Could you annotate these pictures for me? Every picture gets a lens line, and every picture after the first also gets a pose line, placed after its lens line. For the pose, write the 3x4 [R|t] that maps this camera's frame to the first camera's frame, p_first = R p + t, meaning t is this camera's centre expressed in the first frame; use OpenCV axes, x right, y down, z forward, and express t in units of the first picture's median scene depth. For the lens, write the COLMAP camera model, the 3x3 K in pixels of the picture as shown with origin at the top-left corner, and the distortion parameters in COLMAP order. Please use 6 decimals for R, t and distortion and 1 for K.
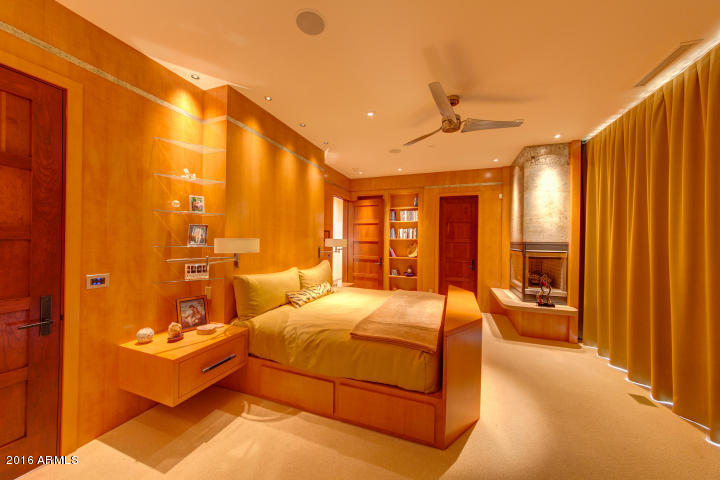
lens RADIAL K [[251.2, 0, 360.9], [0, 251.2, 239.3], [0, 0, 1]] dist [0.002499, 0.000169]
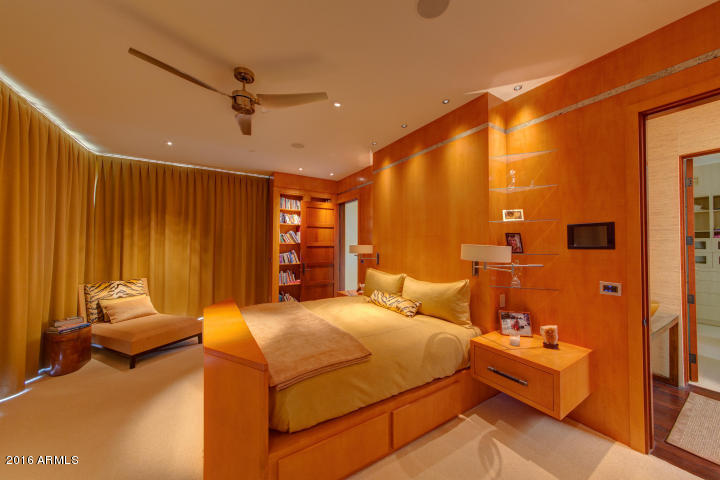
lens RADIAL K [[251.2, 0, 363.4], [0, 251.2, 241.3], [0, 0, 1]] dist [0.002499, 0.000169]
pose [[-0.611821, -0.016319, -0.790828, 0.550904], [-0.006424, 0.999857, -0.015662, 0.000296], [0.790970, -0.004502, -0.611838, 1.314659]]
